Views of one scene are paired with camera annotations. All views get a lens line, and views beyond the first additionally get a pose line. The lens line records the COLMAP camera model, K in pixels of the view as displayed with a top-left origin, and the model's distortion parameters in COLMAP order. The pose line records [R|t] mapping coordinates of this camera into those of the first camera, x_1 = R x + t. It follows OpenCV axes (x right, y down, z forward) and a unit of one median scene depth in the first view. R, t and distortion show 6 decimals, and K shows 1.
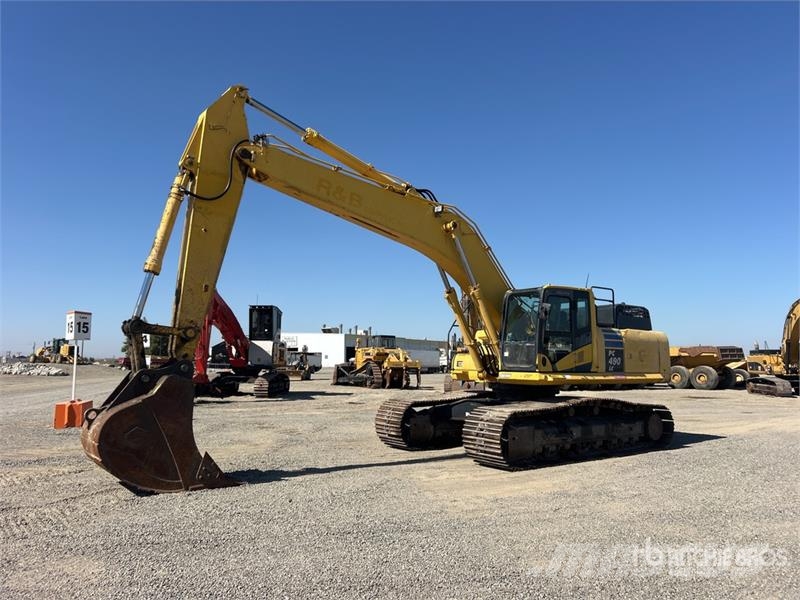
lens RADIAL K [[602.8, 0, 393.3], [0, 602.8, 295.6], [0, 0, 1]] dist [0.062259, -0.069626]
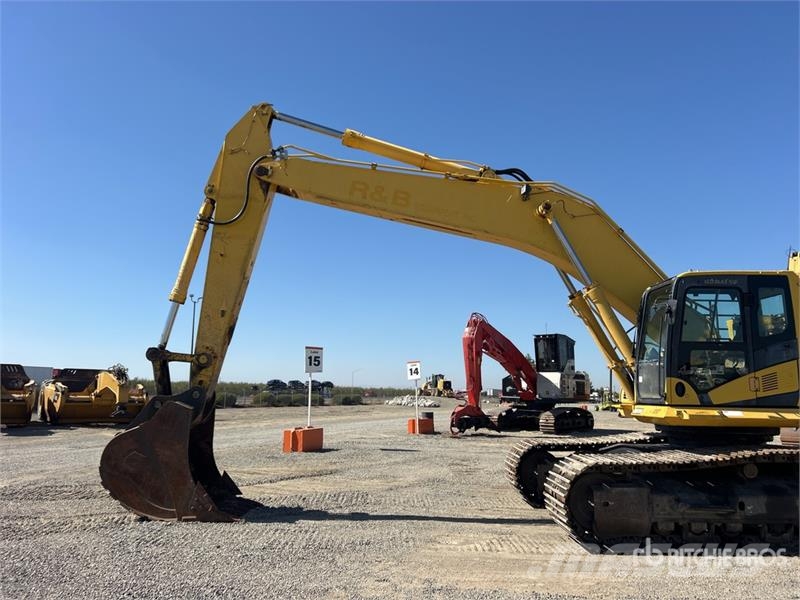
lens RADIAL K [[602.8, 0, 397.6], [0, 602.8, 304.3], [0, 0, 1]] dist [0.062259, -0.069626]
pose [[0.811577, -0.084849, -0.578051, 0.367254], [0.059706, 0.996263, -0.062409, 0.038531], [0.581186, 0.016136, 0.813611, 0.274622]]
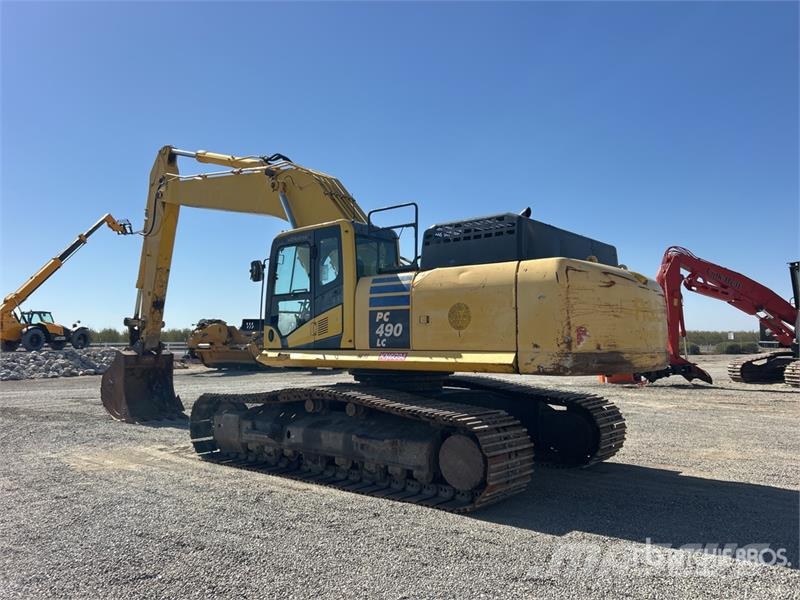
lens RADIAL K [[602.8, 0, 399.5], [0, 602.8, 297.4], [0, 0, 1]] dist [0.062259, -0.069626]
pose [[0.237285, -0.083076, -0.967881, 0.975182], [0.117189, 0.991508, -0.056374, 0.116428], [0.964346, -0.100049, 0.245005, 0.920794]]
